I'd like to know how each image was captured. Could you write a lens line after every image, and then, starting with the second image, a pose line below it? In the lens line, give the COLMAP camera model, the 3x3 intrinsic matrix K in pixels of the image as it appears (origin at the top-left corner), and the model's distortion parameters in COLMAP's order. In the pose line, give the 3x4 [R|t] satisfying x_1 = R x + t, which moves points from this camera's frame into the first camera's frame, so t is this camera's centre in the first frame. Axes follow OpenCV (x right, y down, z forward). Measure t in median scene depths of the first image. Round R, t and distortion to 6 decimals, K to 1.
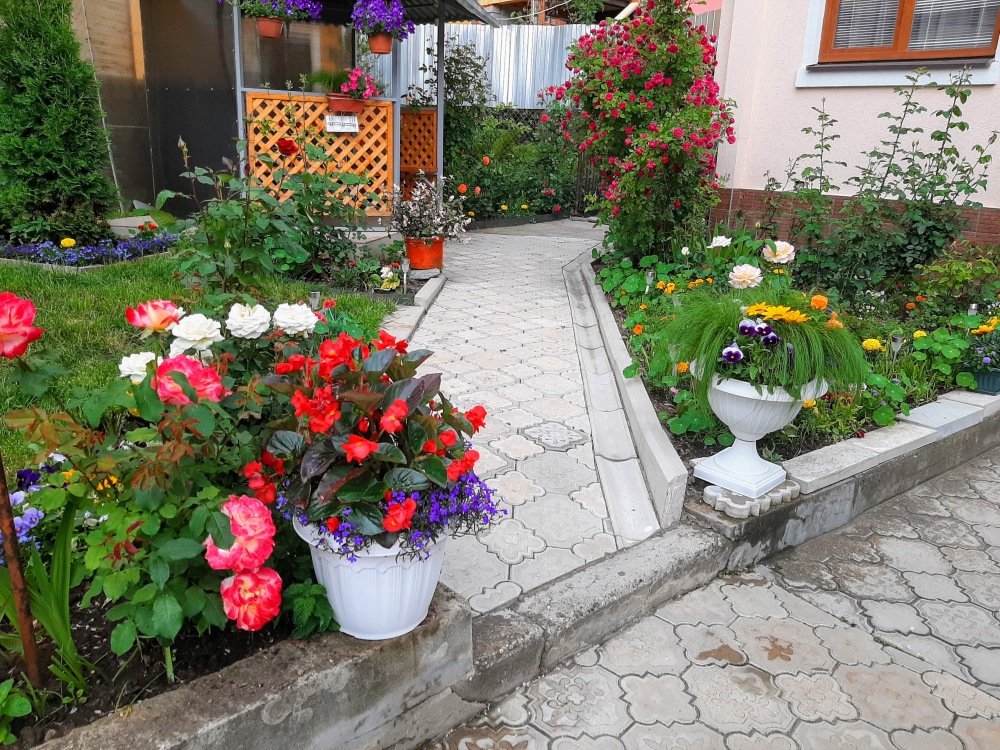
lens RADIAL K [[807.7, 0, 496.6], [0, 807.7, 375.4], [0, 0, 1]] dist [0.032368, -0.064902]
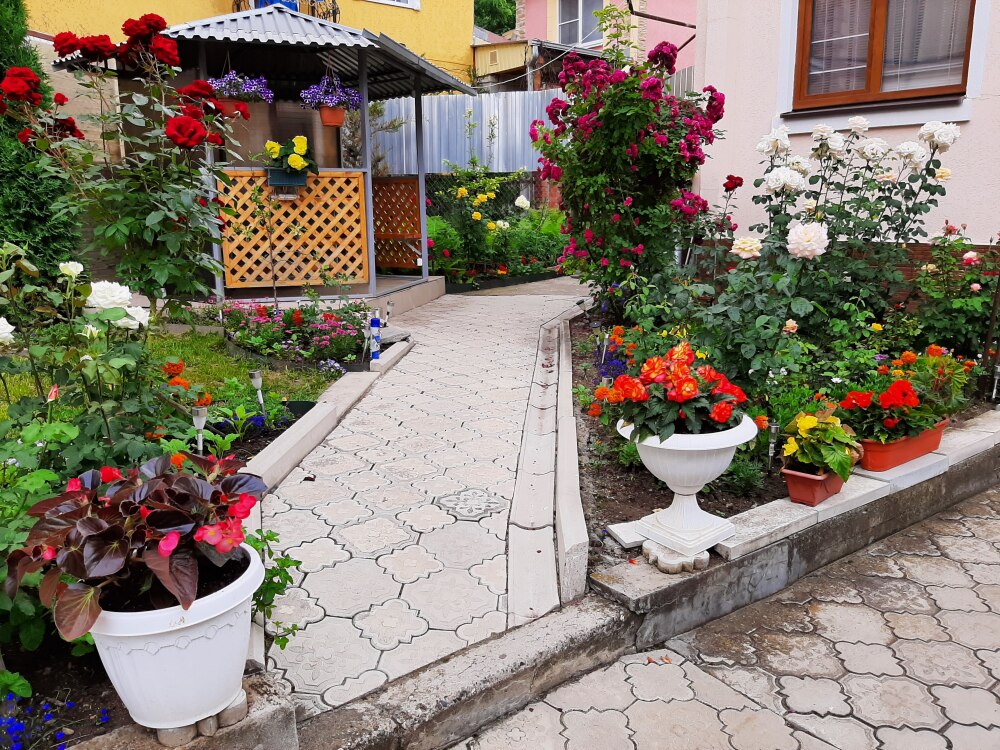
lens RADIAL K [[799.3, 0, 508.3], [0, 799.3, 372.1], [0, 0, 1]] dist [0.050492, -0.107357]
pose [[0.997933, -0.042447, -0.048253, 0.187016], [0.038691, 0.996336, -0.076268, -0.007855], [0.051313, 0.074243, 0.995919, 0.050601]]
